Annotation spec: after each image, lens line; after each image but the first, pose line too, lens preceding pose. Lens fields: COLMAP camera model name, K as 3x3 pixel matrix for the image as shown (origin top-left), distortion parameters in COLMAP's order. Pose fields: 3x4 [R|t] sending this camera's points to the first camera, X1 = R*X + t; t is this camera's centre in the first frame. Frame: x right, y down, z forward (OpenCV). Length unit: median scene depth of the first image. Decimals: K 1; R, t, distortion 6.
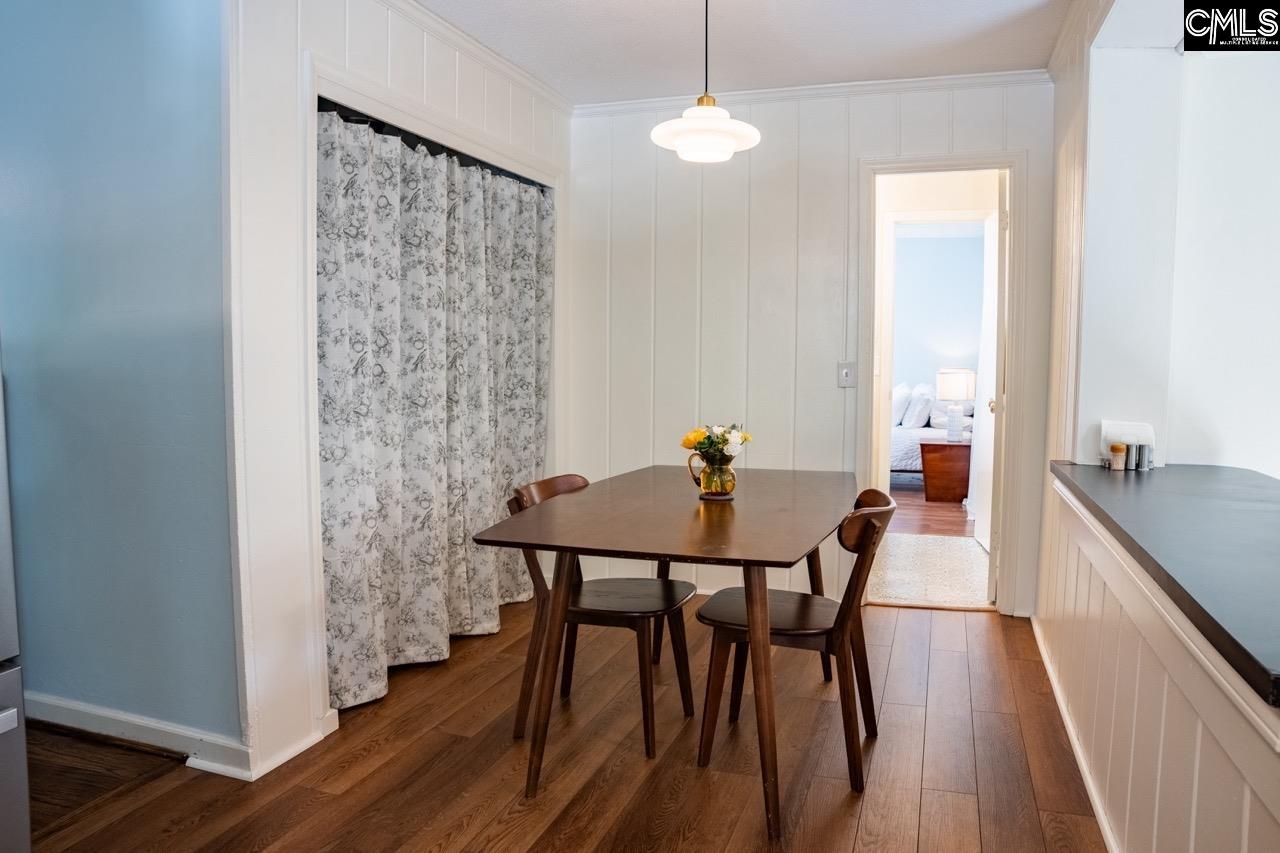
lens RADIAL K [[866.1, 0, 641.6], [0, 866.1, 422.2], [0, 0, 1]] dist [-0.078462, -0.001414]
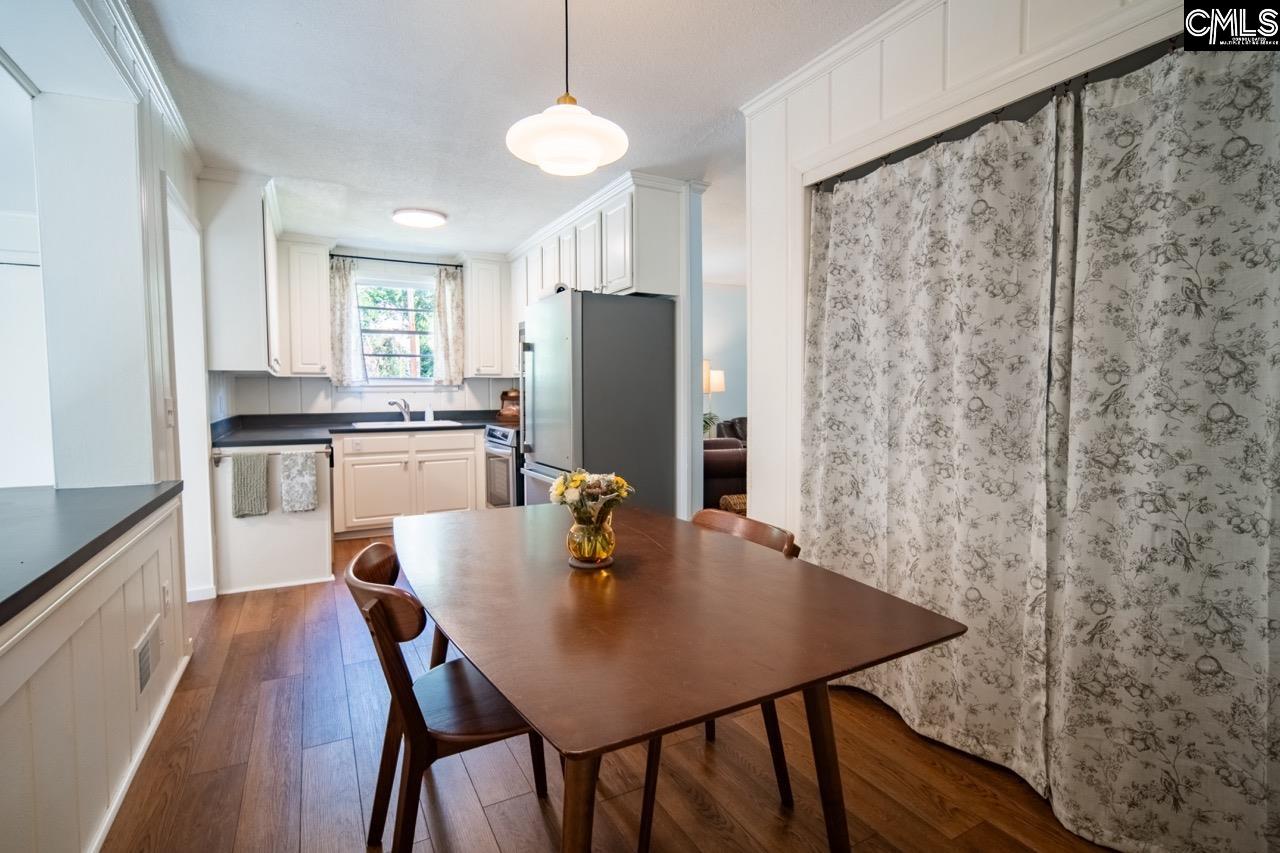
lens RADIAL K [[597.2, 0, 637.3], [0, 597.2, 424.1], [0, 0, 1]] dist [-0.019144, -0.000588]
pose [[-0.678279, 0.049342, -0.733146, 0.379337], [-0.056535, 0.991281, 0.119020, -0.092561], [0.732626, 0.122178, -0.669576, 1.144318]]
